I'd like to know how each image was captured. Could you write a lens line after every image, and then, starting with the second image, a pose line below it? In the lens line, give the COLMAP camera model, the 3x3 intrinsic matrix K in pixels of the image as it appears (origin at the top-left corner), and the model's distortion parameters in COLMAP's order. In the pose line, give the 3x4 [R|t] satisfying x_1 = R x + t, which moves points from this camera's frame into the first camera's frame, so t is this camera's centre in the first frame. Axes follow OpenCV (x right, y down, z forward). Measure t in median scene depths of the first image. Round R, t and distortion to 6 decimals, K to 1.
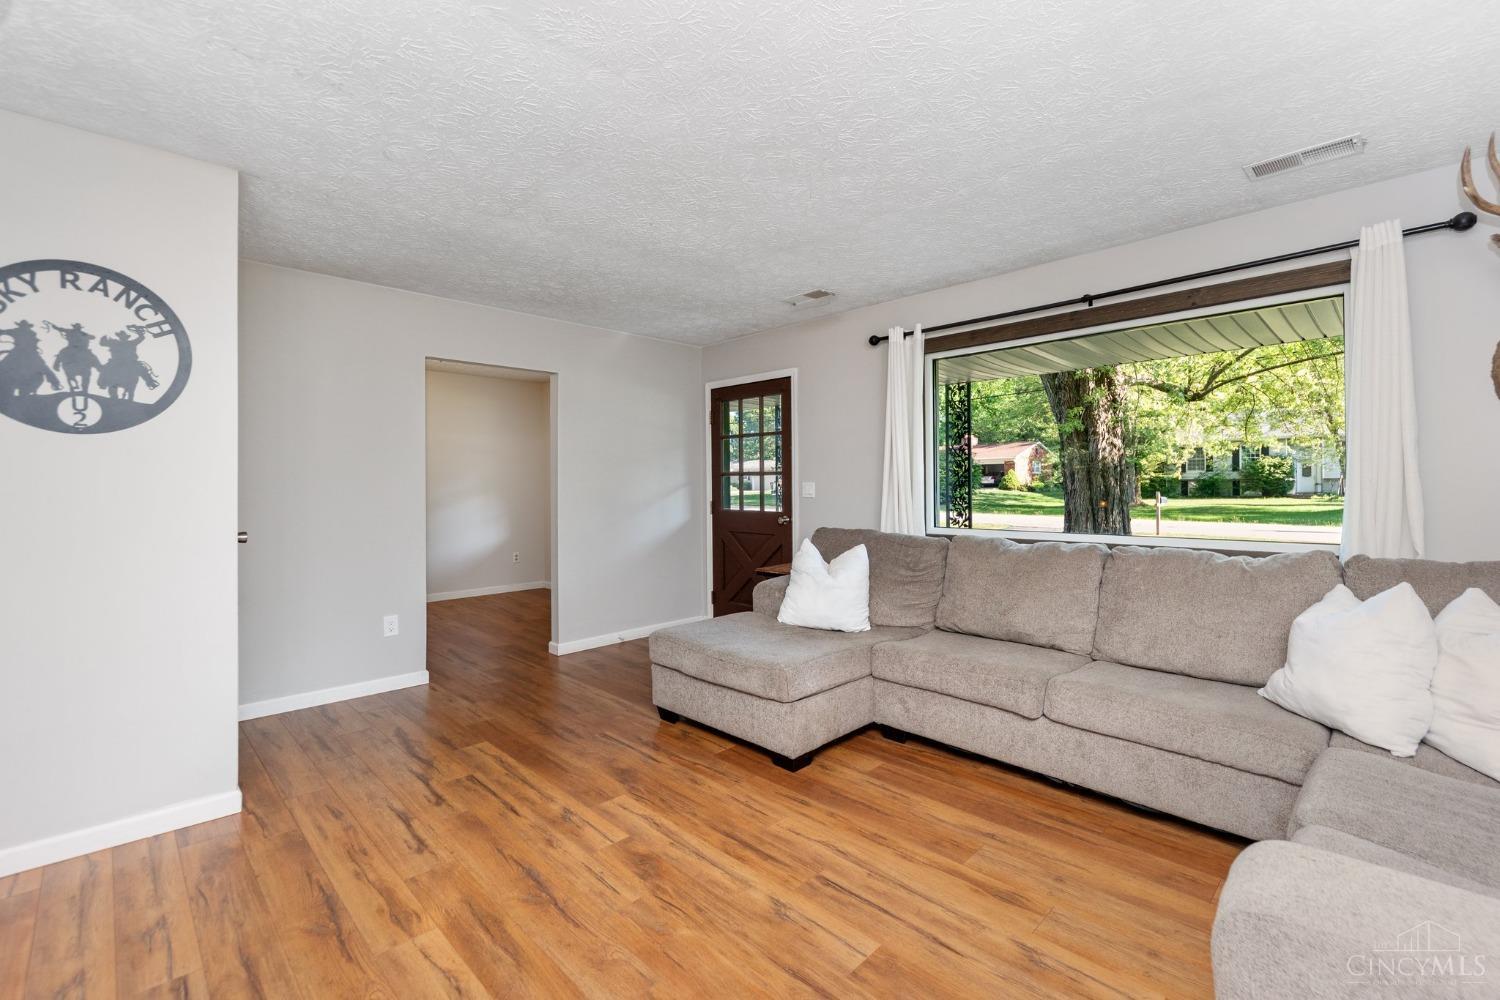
lens RADIAL K [[656.4, 0, 750.0], [0, 656.4, 500.0], [0, 0, 1]] dist [-0.003099, -0.000235]
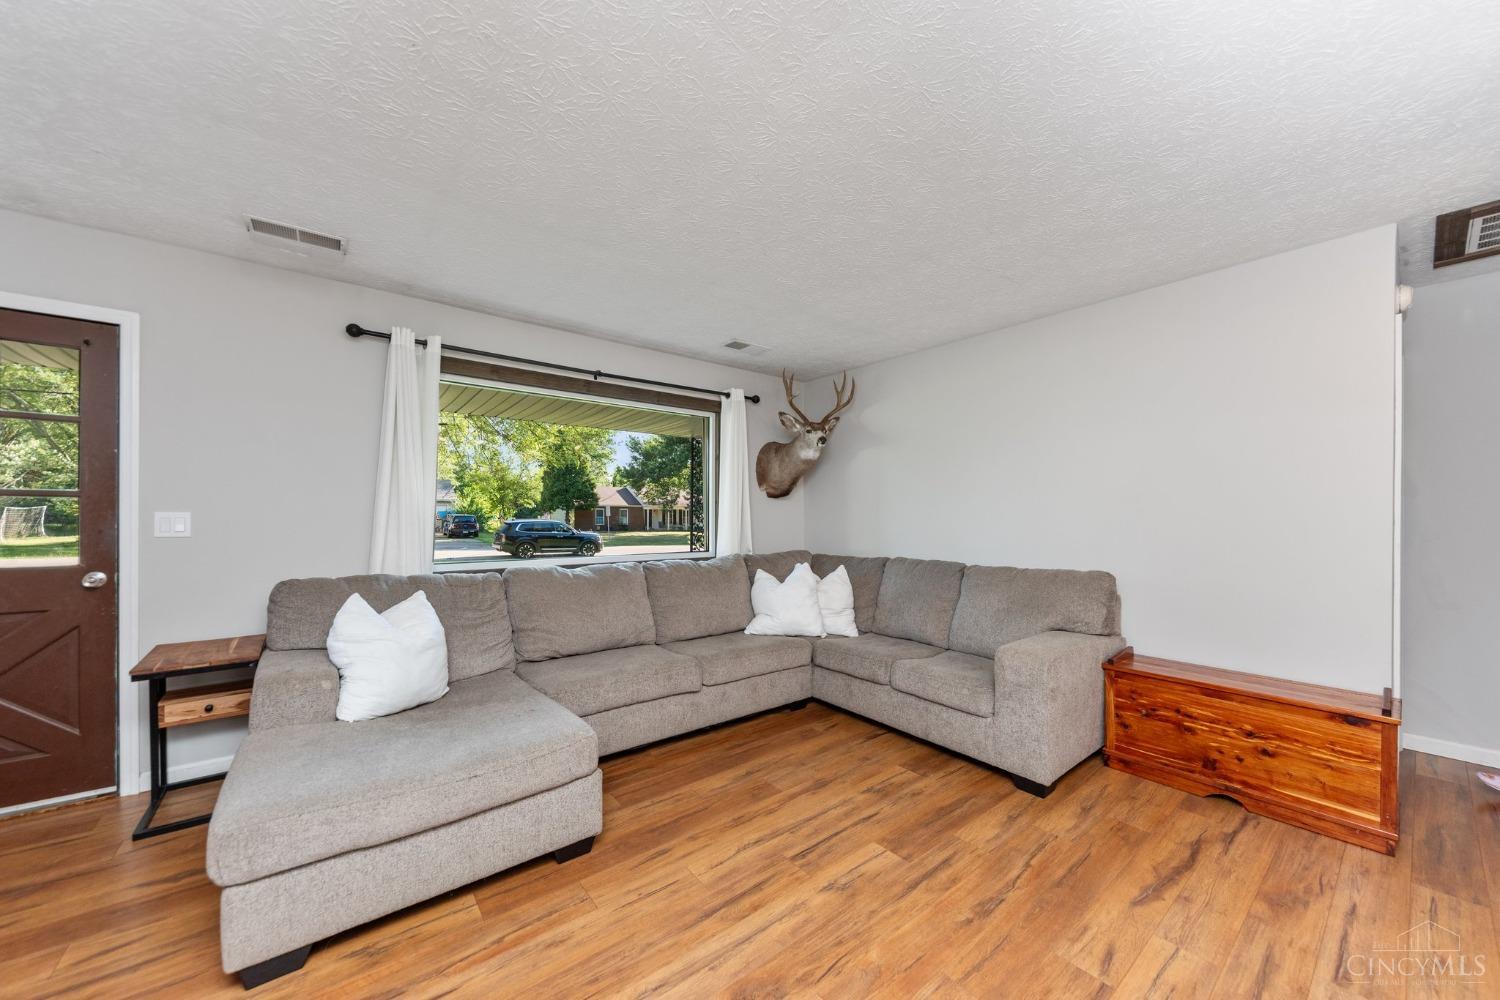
lens RADIAL K [[545.5, 0, 754.1], [0, 545.5, 525.0], [0, 0, 1]] dist [0.014489, -0.000126]
pose [[0.089924, -0.016211, 0.995817, -0.697774], [0.013390, 0.999797, 0.015066, -0.028136], [-0.995859, 0.011979, 0.090122, 0.787587]]
